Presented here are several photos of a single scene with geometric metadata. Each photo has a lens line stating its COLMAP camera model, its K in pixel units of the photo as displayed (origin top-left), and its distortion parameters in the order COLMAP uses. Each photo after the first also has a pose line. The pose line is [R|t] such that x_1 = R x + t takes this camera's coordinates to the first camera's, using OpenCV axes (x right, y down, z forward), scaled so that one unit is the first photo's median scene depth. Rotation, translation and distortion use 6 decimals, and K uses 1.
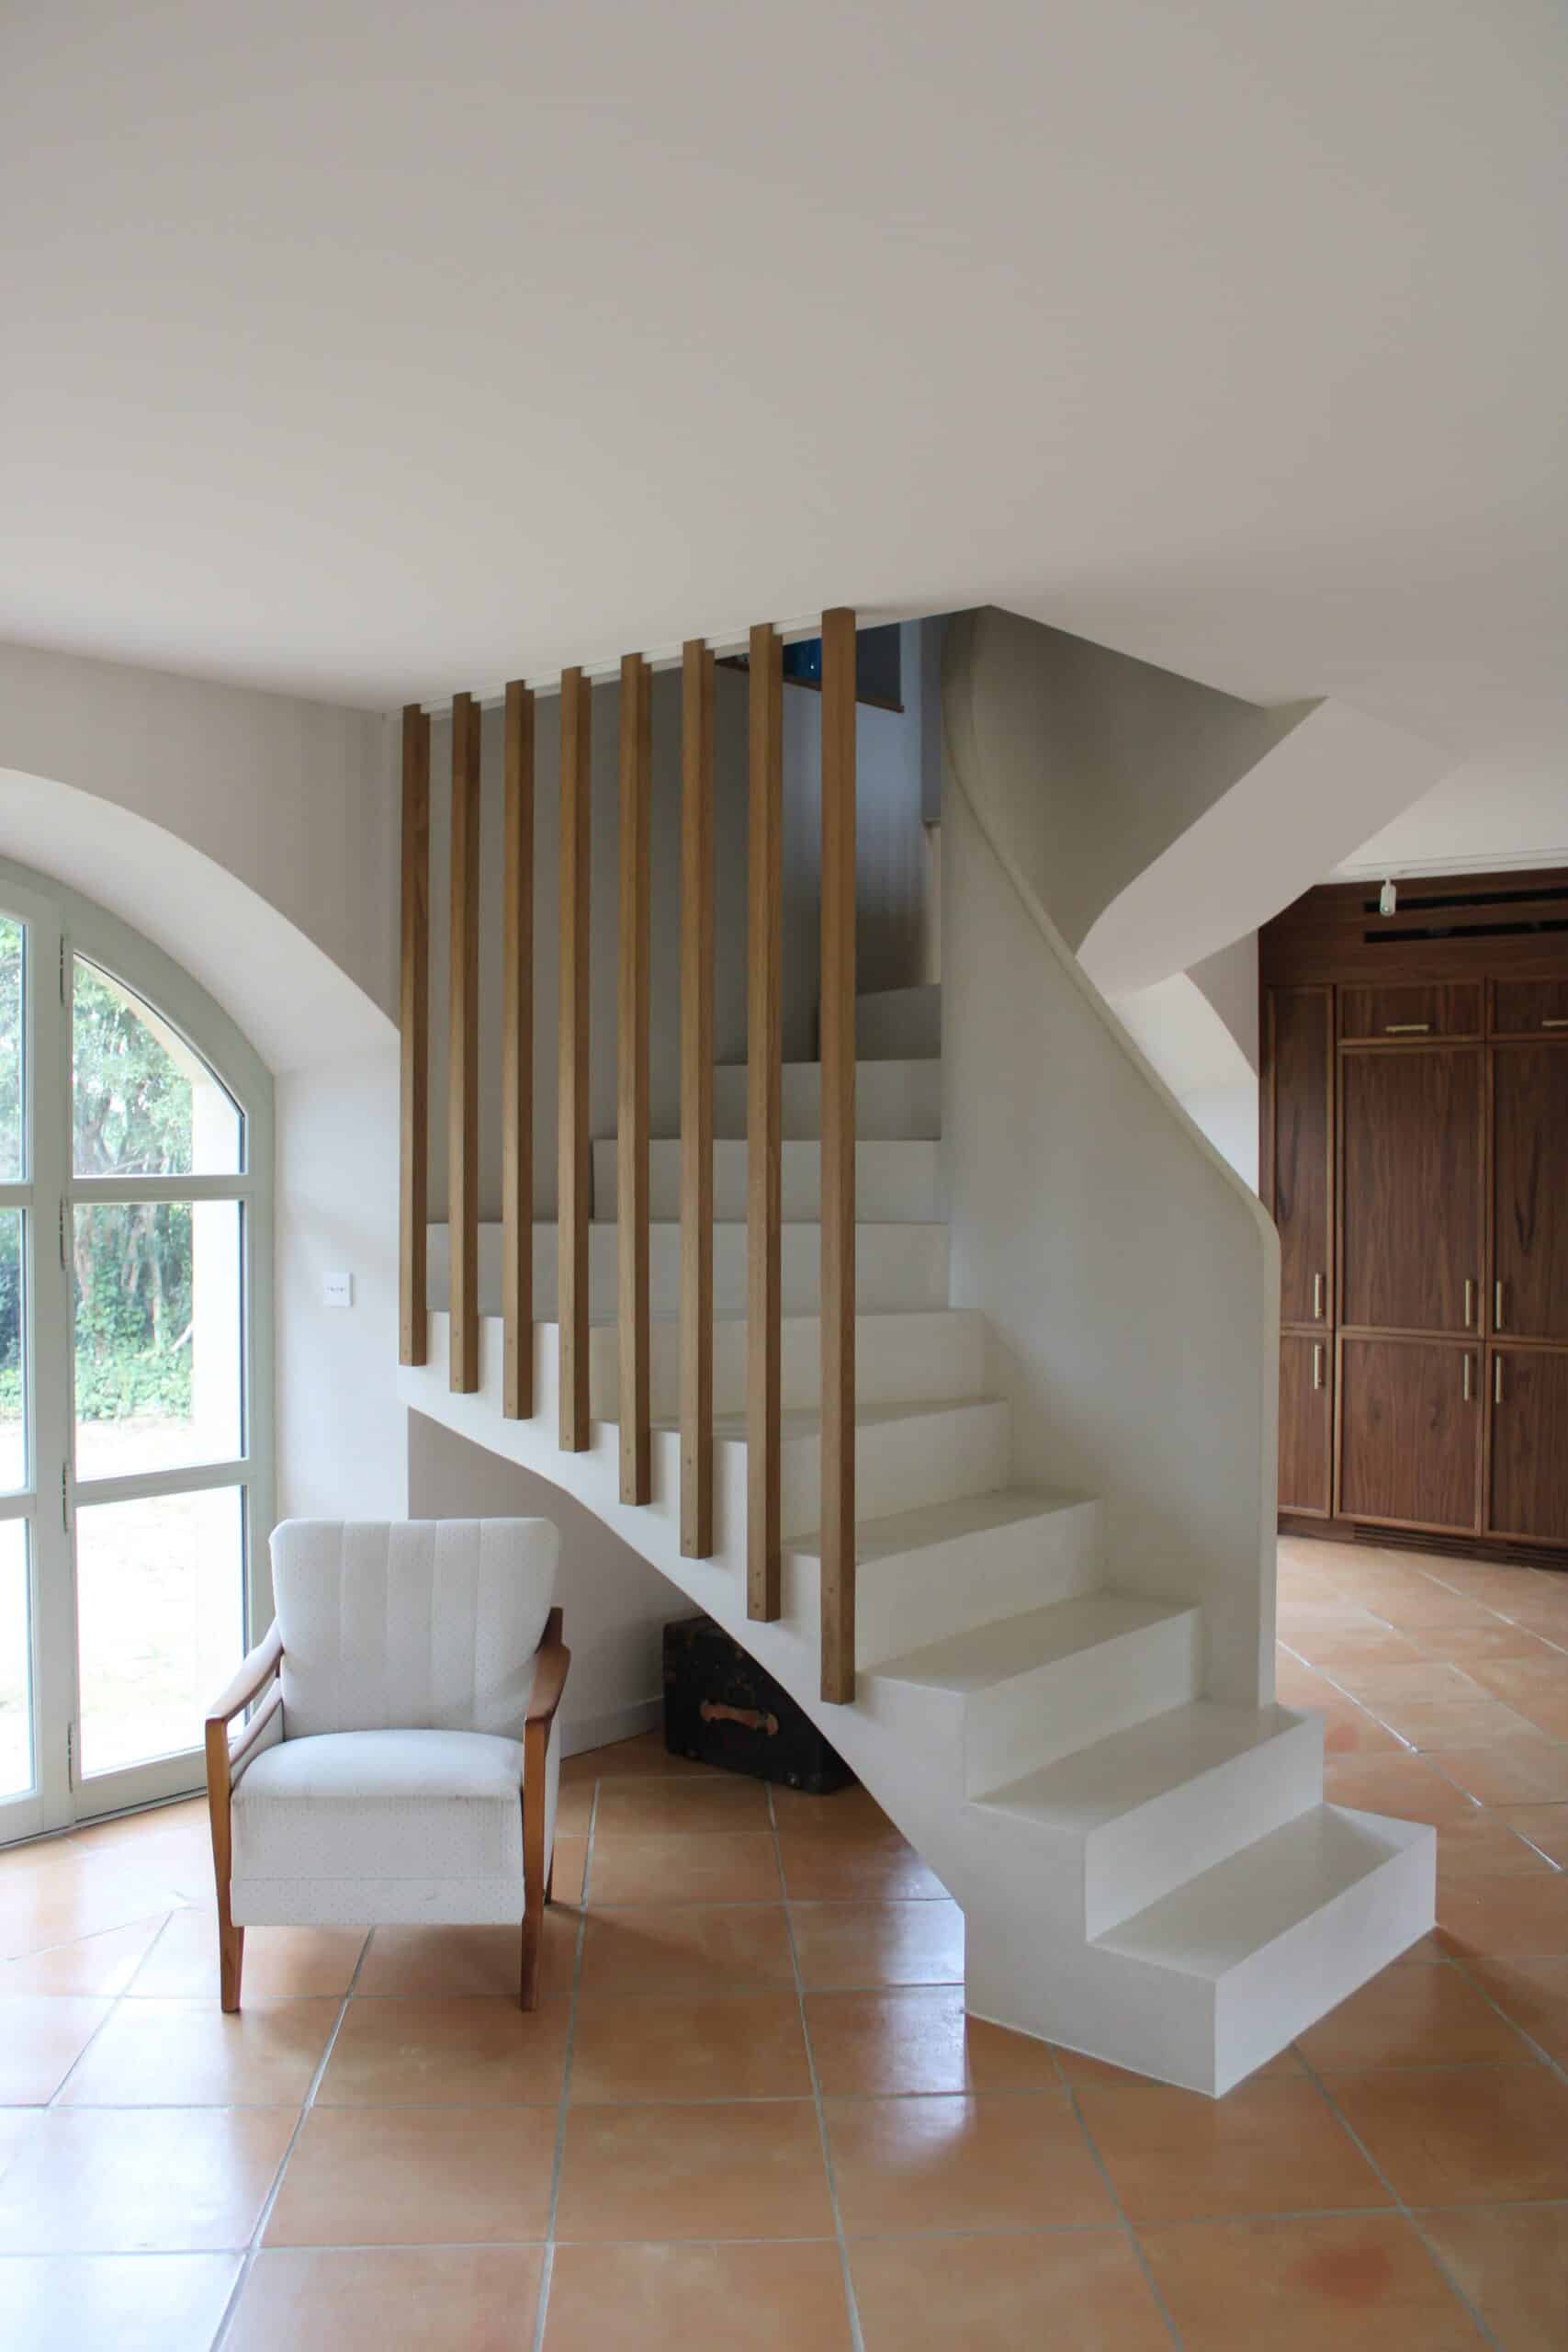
lens RADIAL K [[1930.0, 0, 773.3], [0, 1930.0, 1187.9], [0, 0, 1]] dist [-0.118141, 0.058233]
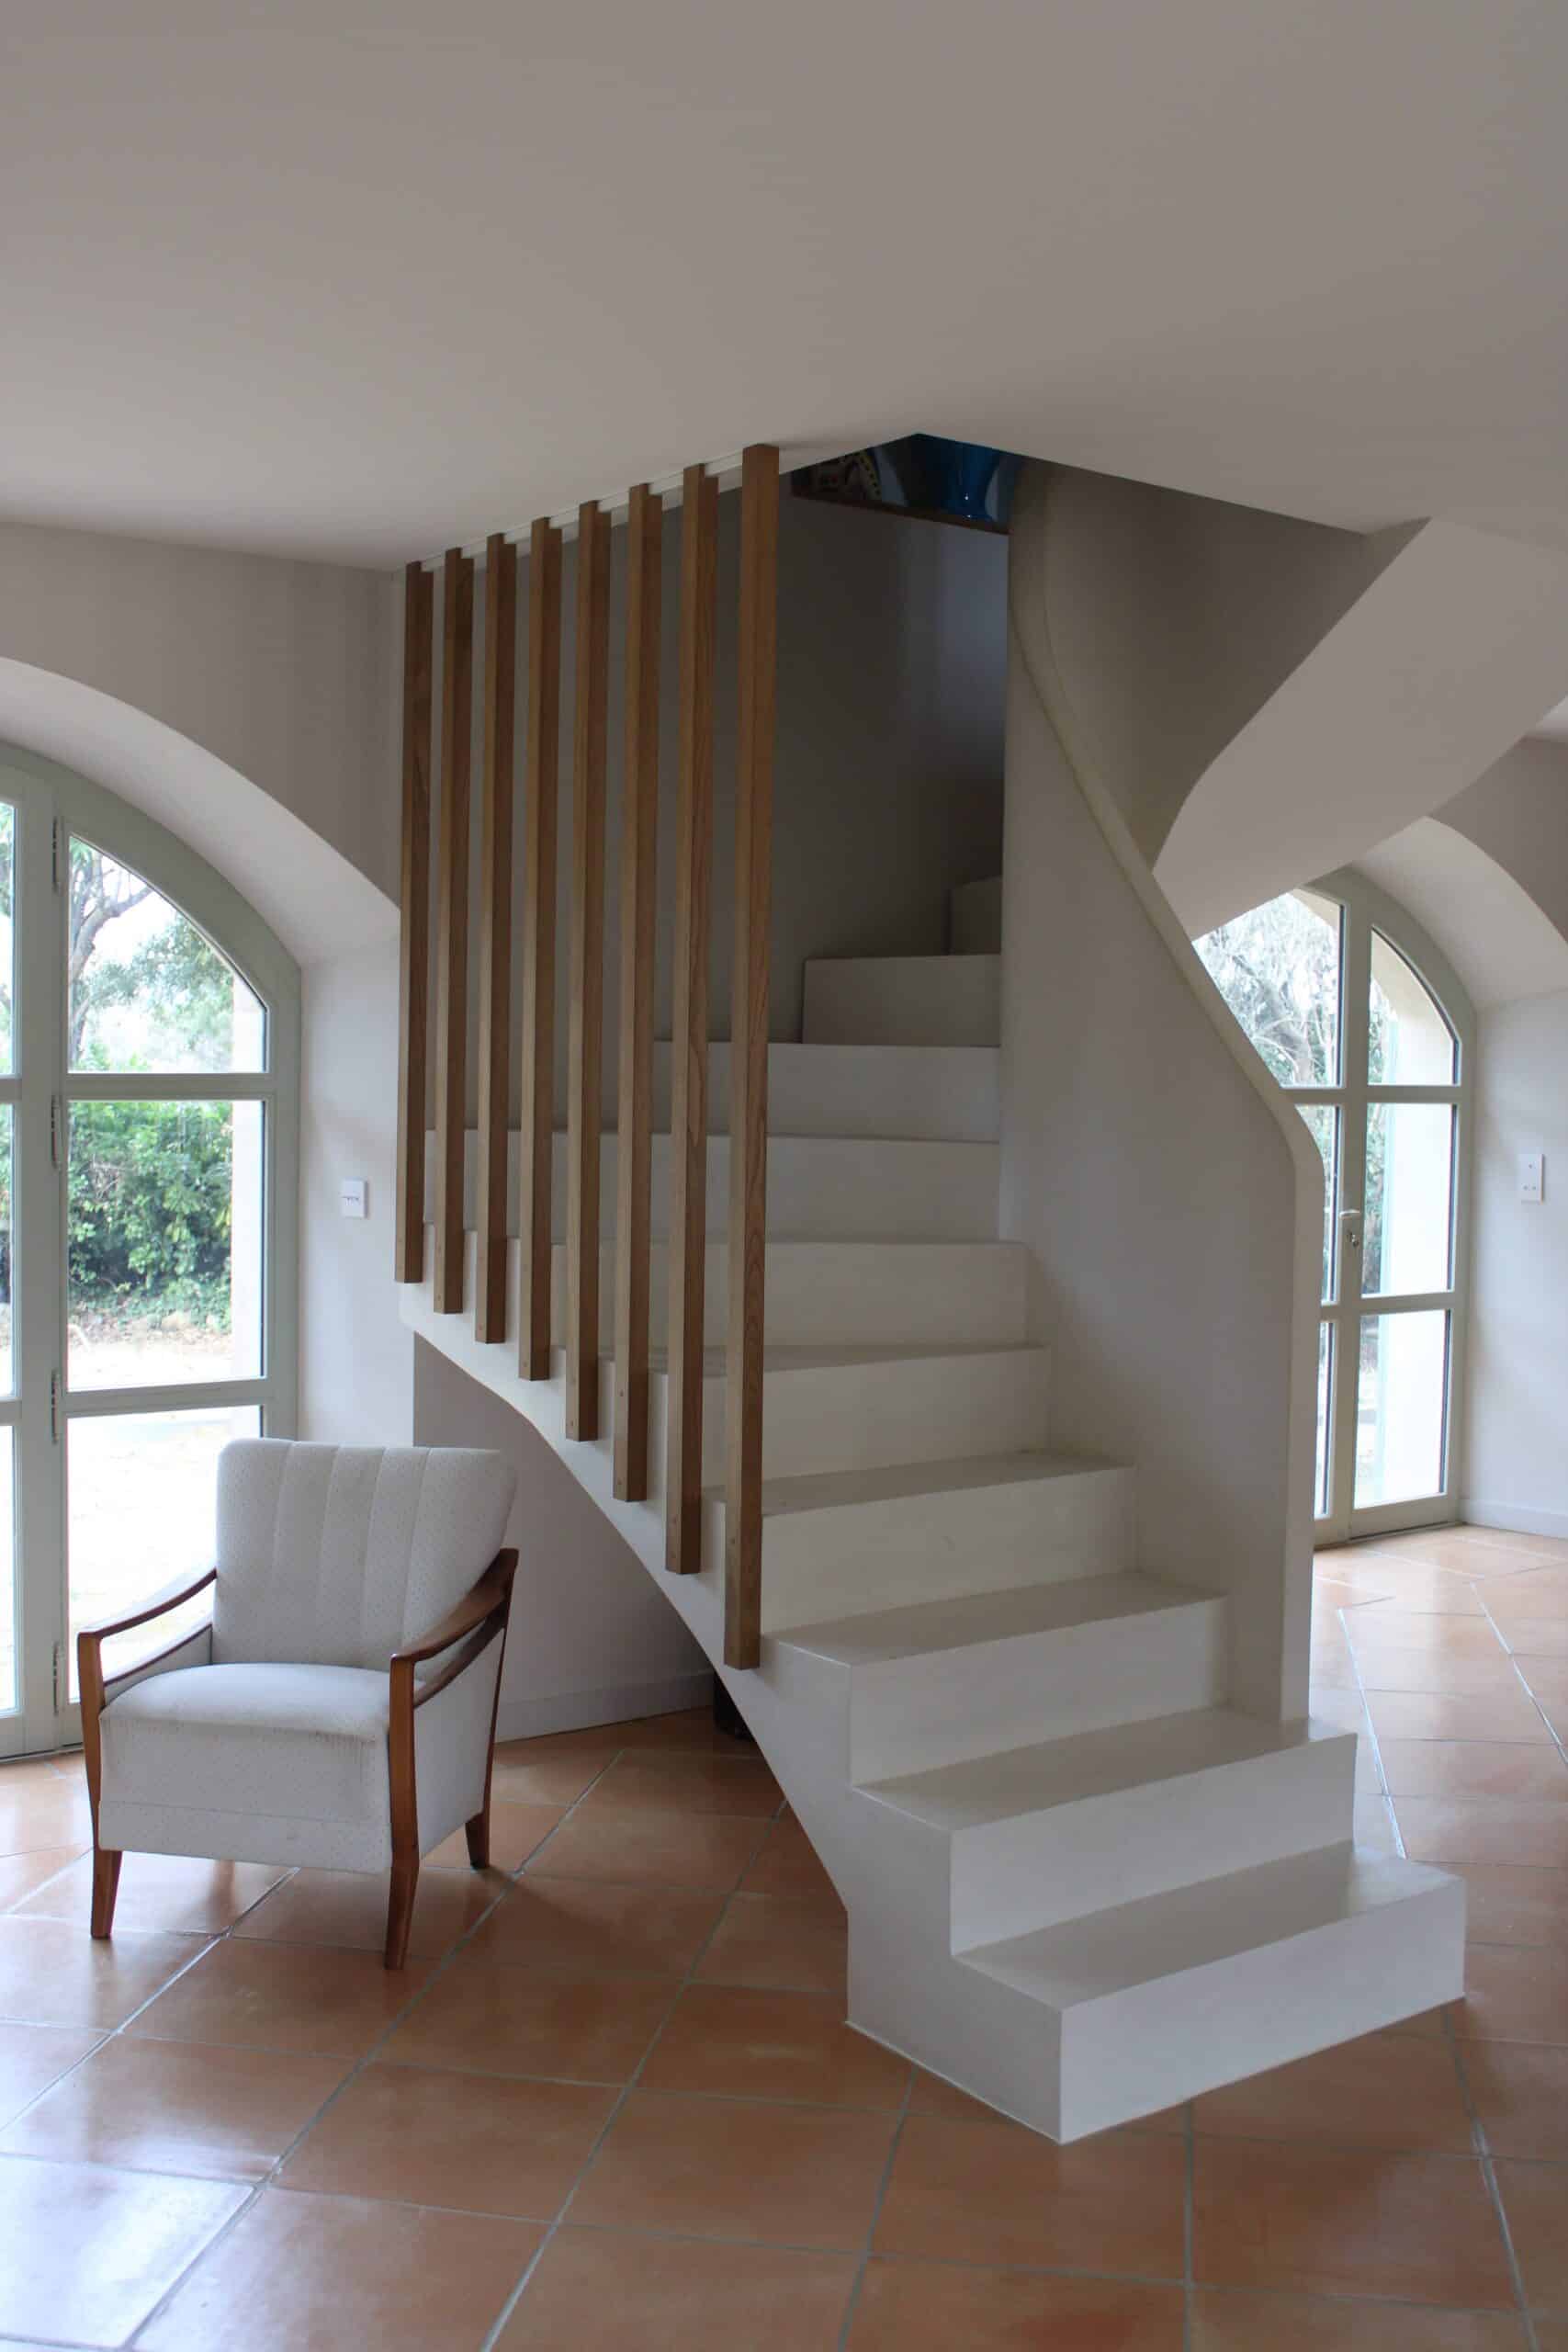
lens RADIAL K [[2323.3, 0, 784.0], [0, 2323.3, 1176.0], [0, 0, 1]] dist [-0.083398, 0.001323]
pose [[0.972181, 0.026984, -0.232669, 0.263866], [-0.019564, 0.999226, 0.034141, -0.000349], [0.233410, -0.028639, 0.971956, -0.043228]]
